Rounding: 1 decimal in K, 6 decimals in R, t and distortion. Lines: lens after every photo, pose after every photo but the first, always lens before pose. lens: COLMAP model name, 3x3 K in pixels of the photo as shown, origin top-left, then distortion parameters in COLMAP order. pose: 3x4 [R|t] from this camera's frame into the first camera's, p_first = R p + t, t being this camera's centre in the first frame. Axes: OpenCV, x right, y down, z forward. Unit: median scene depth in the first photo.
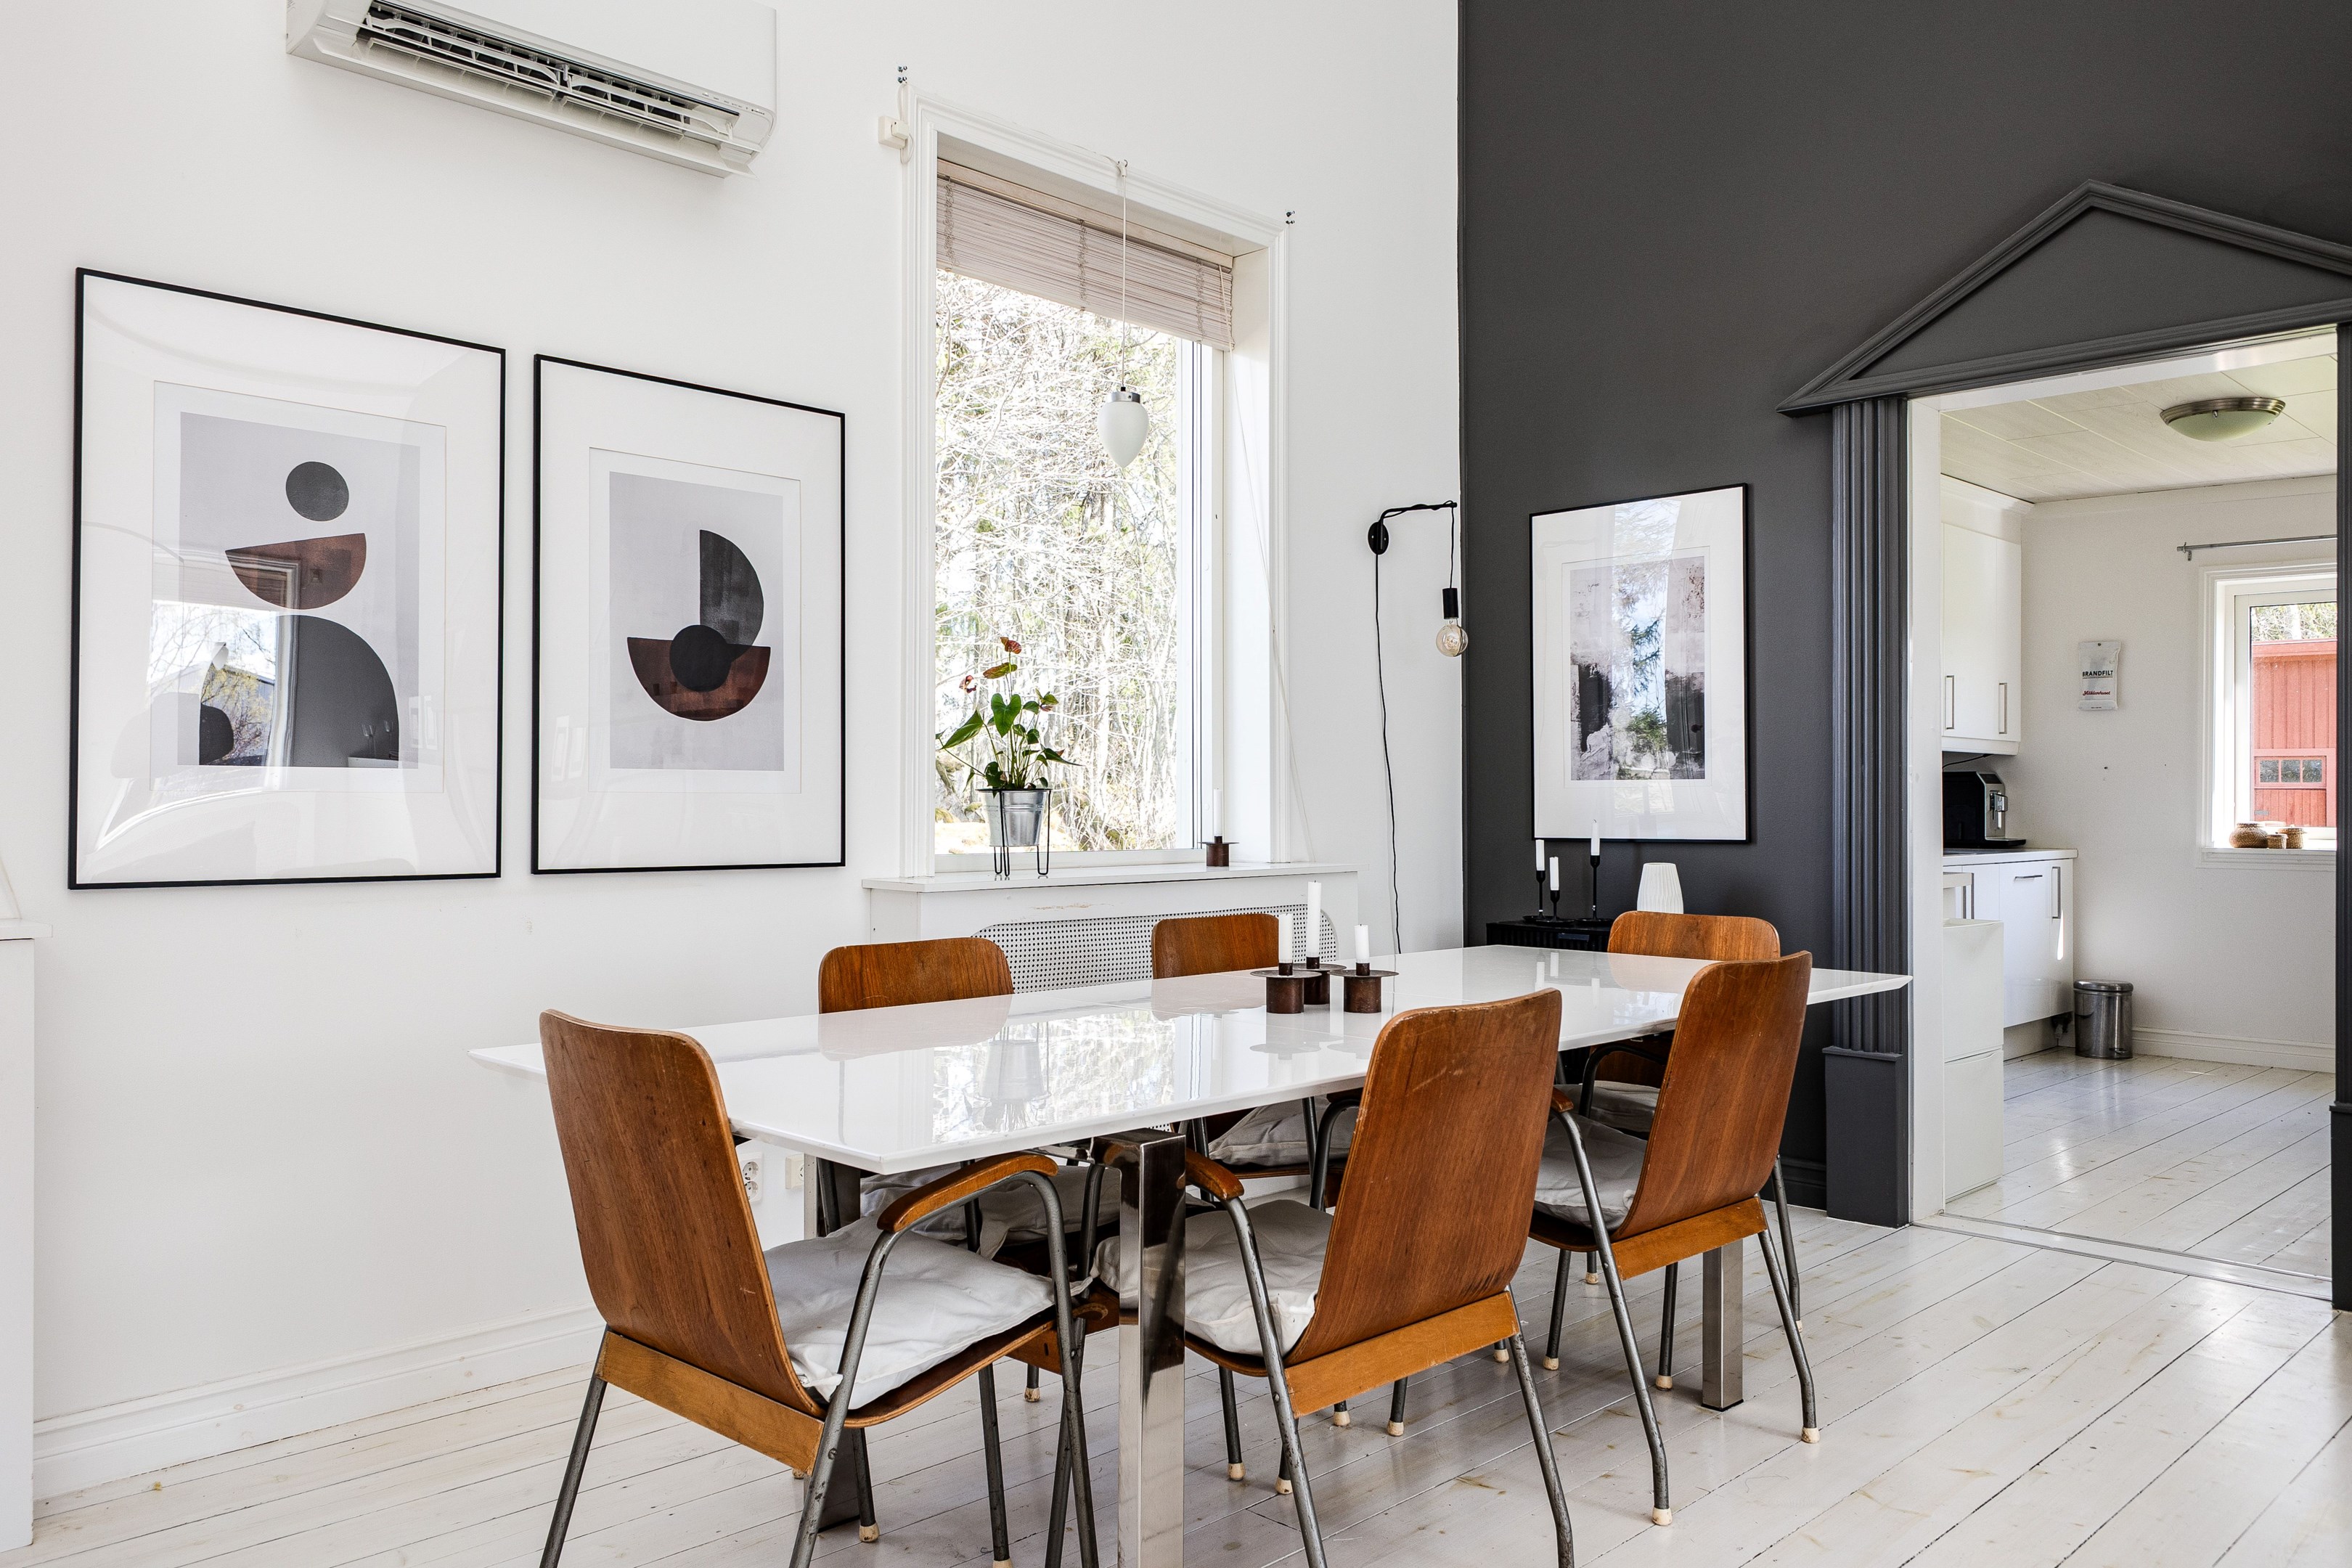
lens RADIAL K [[1745.0, 0, 1140.8], [0, 1745.0, 785.8], [0, 0, 1]] dist [0.014484, -0.003636]
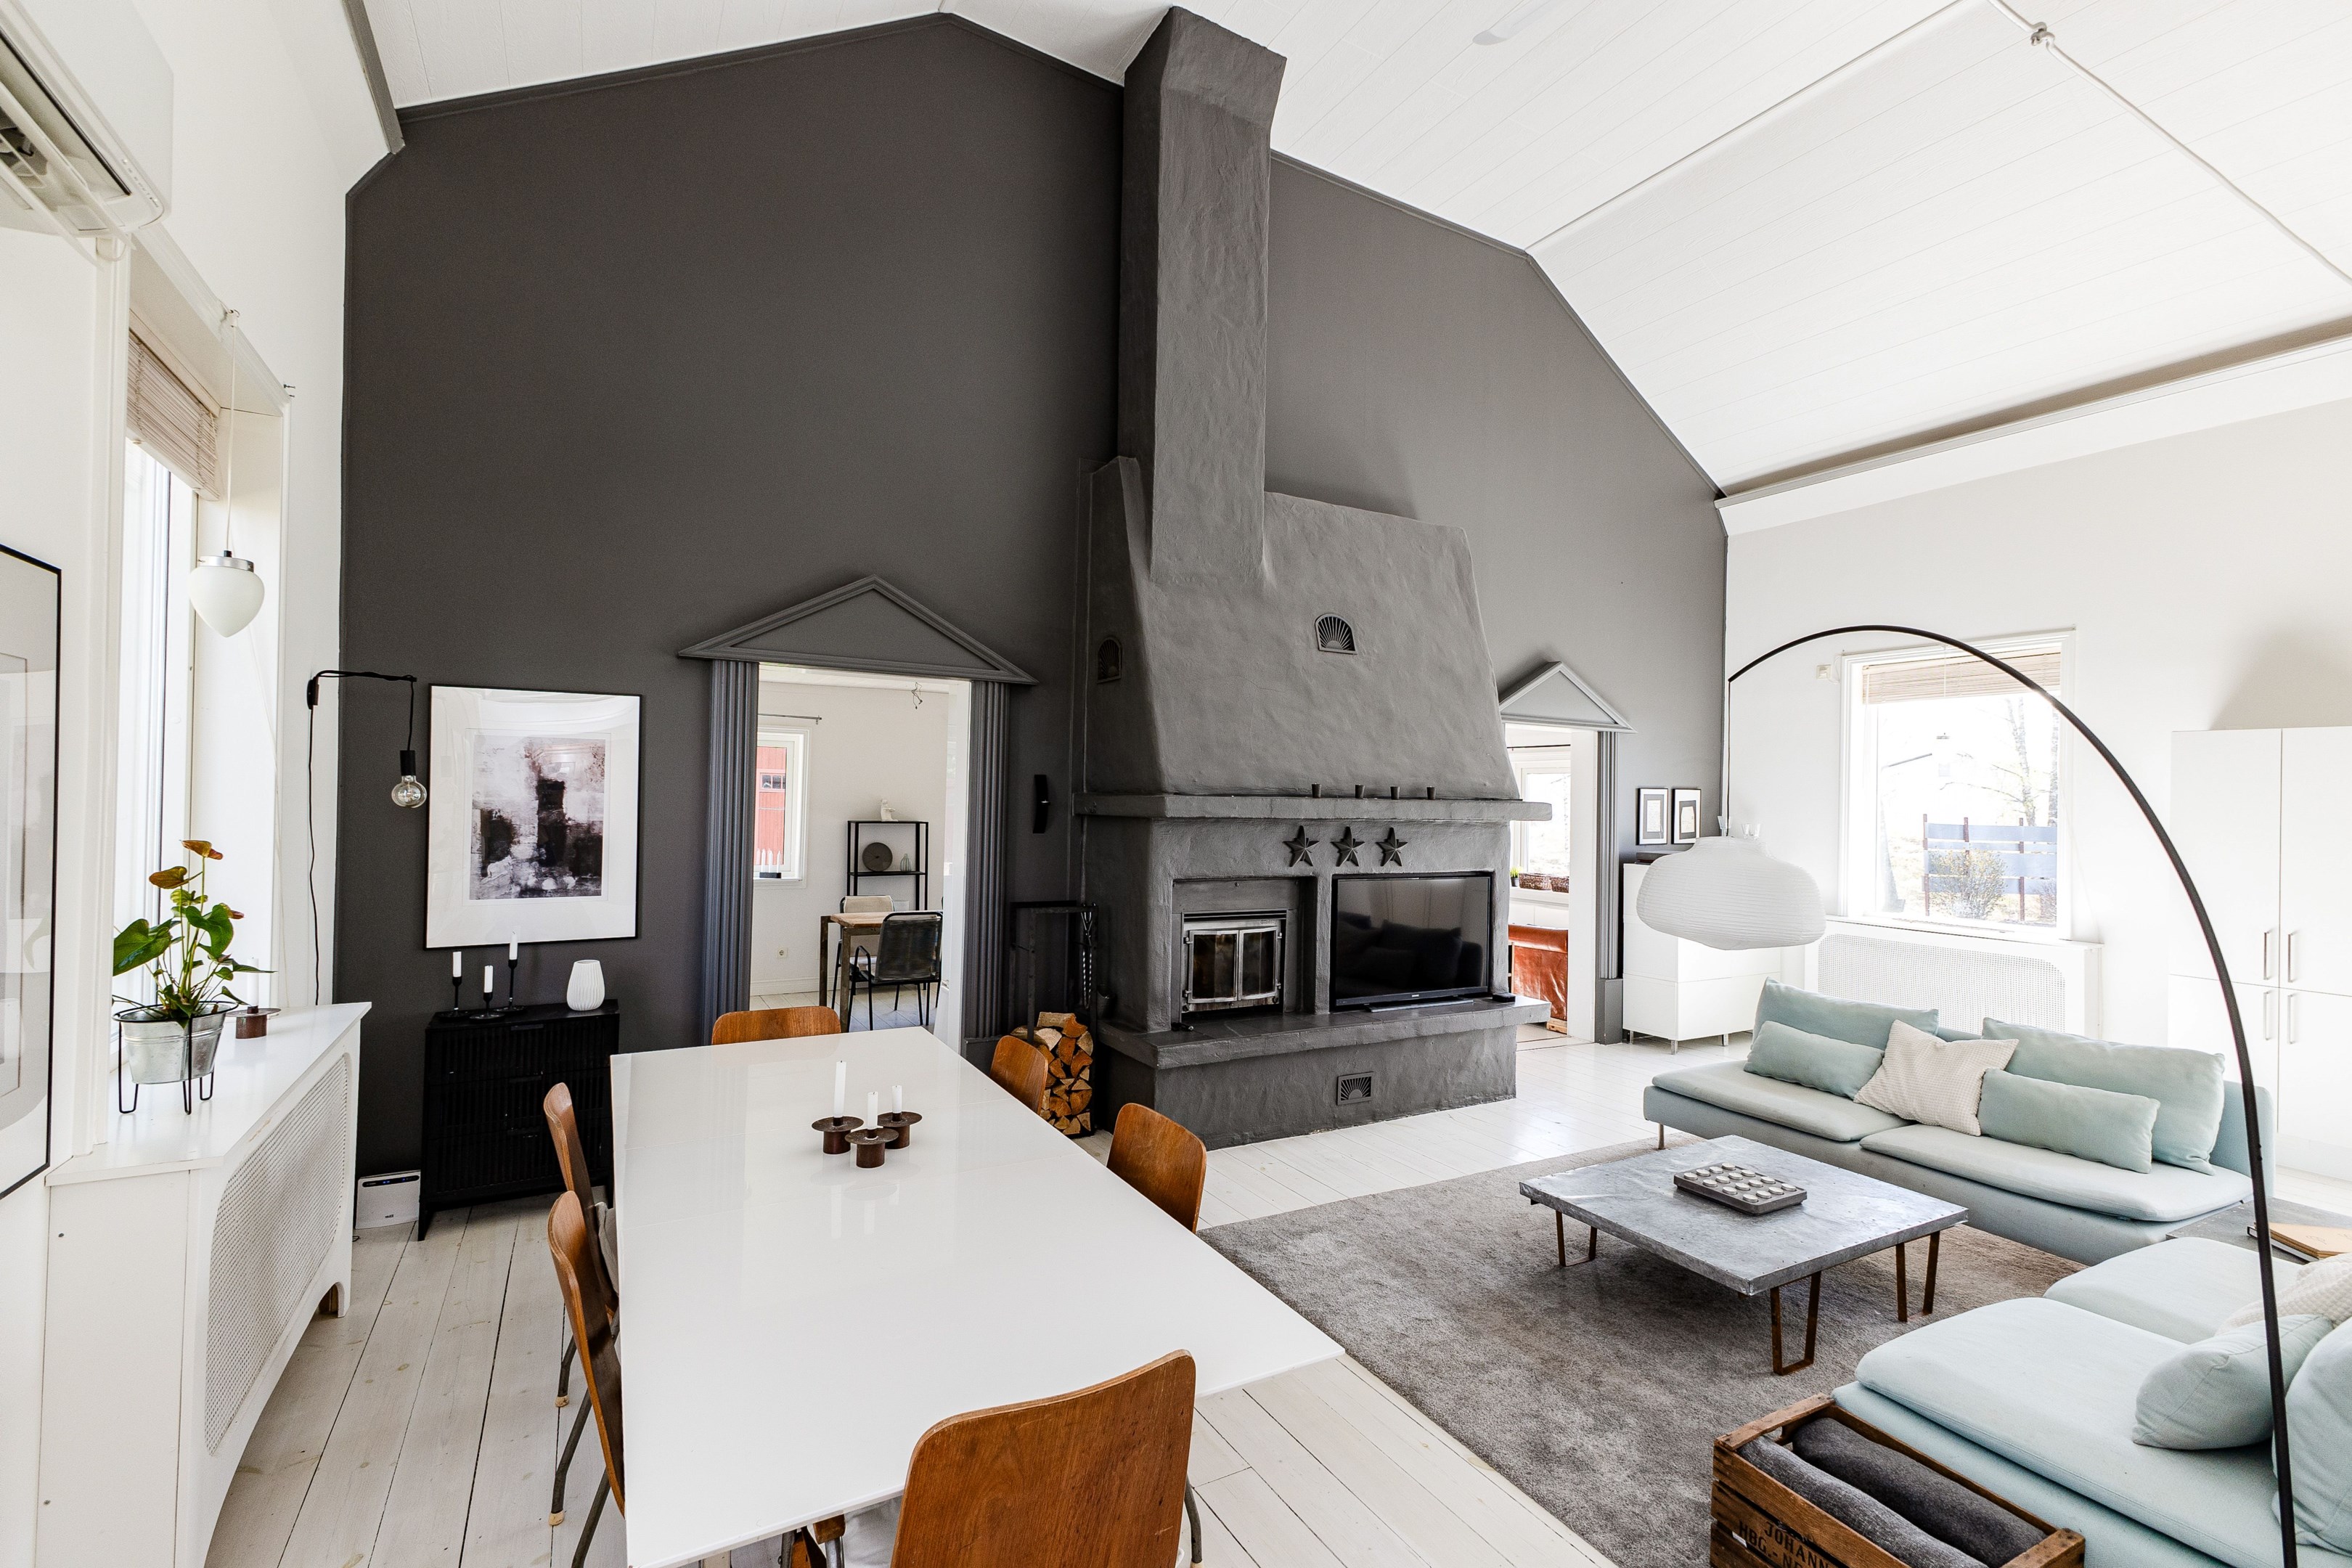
lens RADIAL K [[1041.7, 0, 1199.0], [0, 1041.7, 779.6], [0, 0, 1]] dist [0.021429, -0.001122]
pose [[0.258196, 0.020323, 0.965879, -0.450841], [-0.025049, 0.999583, -0.014337, -0.116589], [-0.965768, -0.020493, 0.258598, 0.364383]]
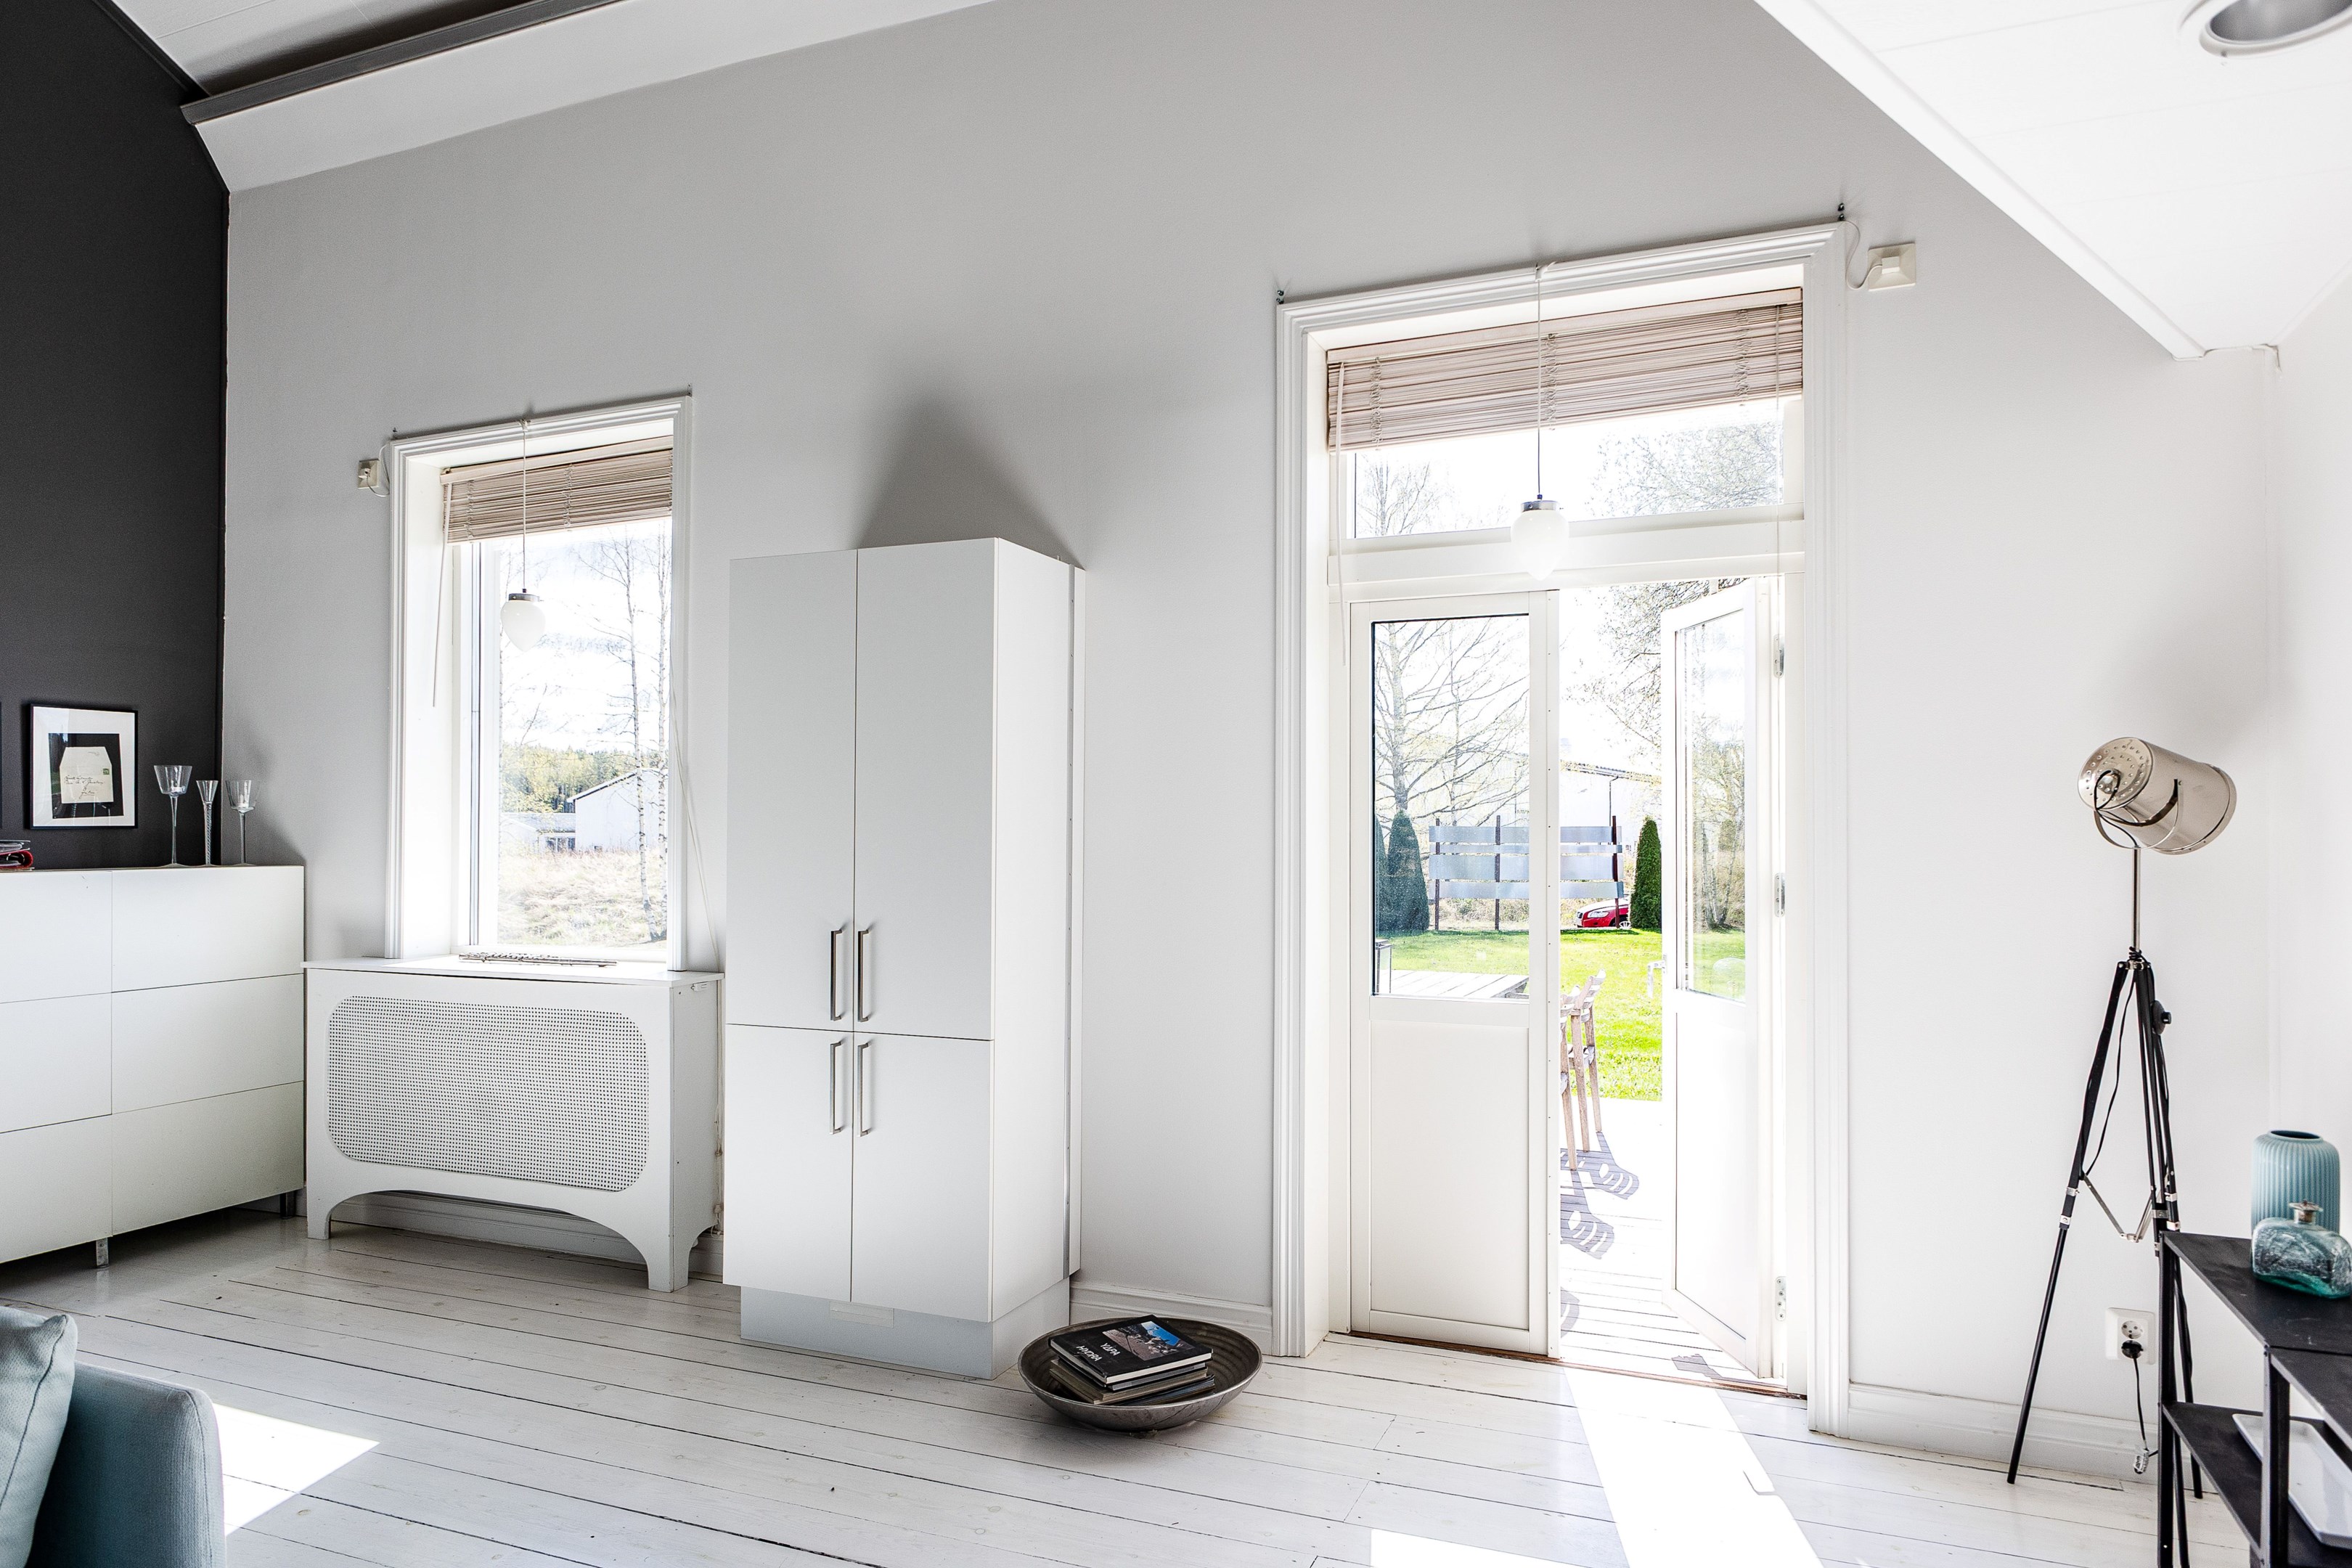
lens RADIAL K [[1376.5, 0, 1210.4], [0, 1376.5, 823.4], [0, 0, 1]] dist [0.006784, 0.000024]
pose [[-0.383037, 0.002872, 0.923729, 0.191989], [-0.003330, 0.999984, -0.004489, -0.052087], [-0.923727, -0.004795, -0.383021, -0.408983]]
